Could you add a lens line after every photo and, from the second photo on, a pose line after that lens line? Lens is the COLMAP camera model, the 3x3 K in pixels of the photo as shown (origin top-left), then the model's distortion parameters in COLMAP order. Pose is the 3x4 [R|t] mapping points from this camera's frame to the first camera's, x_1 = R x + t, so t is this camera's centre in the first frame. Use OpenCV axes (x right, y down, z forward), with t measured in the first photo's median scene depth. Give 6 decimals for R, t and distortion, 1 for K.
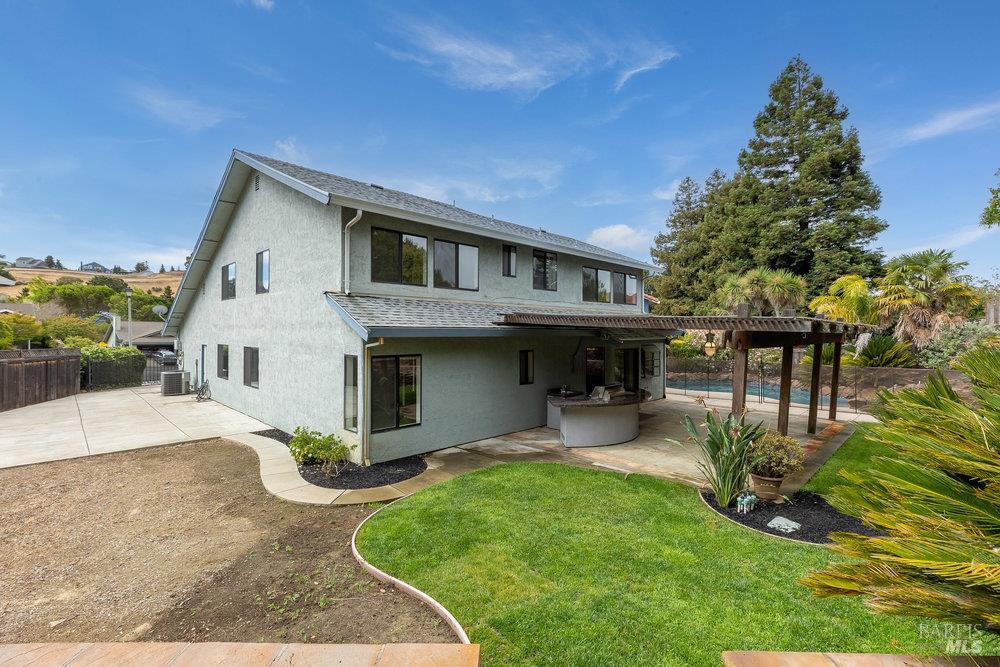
lens RADIAL K [[445.1, 0, 499.0], [0, 445.1, 328.9], [0, 0, 1]] dist [0.005470, -0.000181]
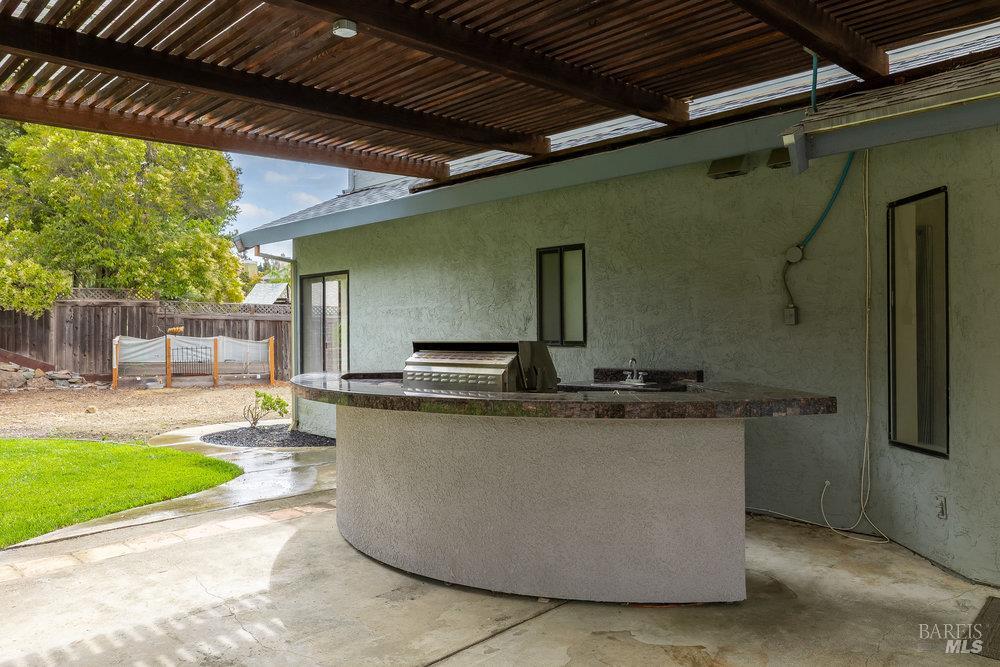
lens RADIAL K [[707.5, 0, 500.0], [0, 707.5, 333.5], [0, 0, 1]] dist [0.000551, 0.000951]
pose [[0.021239, -0.001385, -0.999773, 0.355270], [0.013352, 0.999910, -0.001101, 0.067678], [0.999685, -0.013325, 0.021255, 0.557862]]
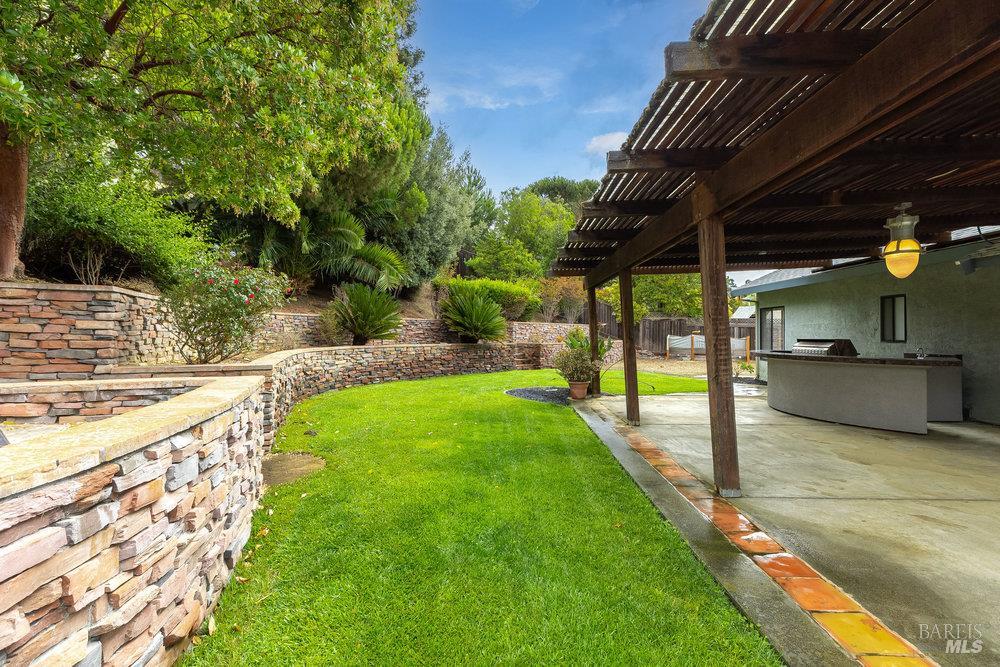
lens RADIAL K [[447.6, 0, 499.4], [0, 447.6, 331.4], [0, 0, 1]] dist [0.005913, 0.000297]
pose [[-0.719690, -0.009194, -0.694234, 0.602454], [-0.001772, 0.999933, -0.011406, 0.068382], [0.694293, -0.006978, -0.719659, 0.639911]]
